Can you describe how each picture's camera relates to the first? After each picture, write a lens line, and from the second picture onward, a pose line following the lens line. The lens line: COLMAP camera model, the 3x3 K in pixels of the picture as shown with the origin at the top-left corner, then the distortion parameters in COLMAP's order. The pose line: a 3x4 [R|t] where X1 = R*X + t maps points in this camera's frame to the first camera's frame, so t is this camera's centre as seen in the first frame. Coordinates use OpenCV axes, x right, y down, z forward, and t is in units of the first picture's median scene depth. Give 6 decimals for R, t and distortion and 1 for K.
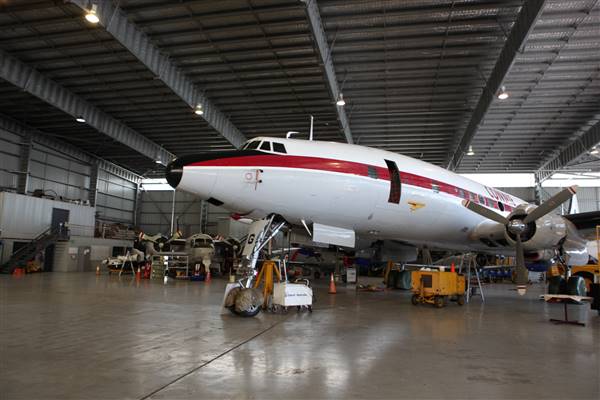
lens RADIAL K [[413.5, 0, 300.0], [0, 413.5, 200.0], [0, 0, 1]] dist [-0.102435, 0.073417]
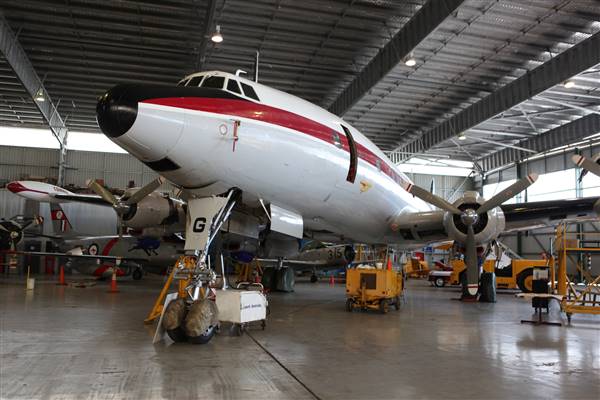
lens RADIAL K [[534.0, 0, 300.0], [0, 534.0, 200.0], [0, 0, 1]] dist [-0.105716, 0.175880]
pose [[0.892727, 0.039625, 0.448852, -0.303266], [-0.060565, 0.997639, 0.032386, 0.014732], [-0.446508, -0.056097, 0.893019, 0.147351]]
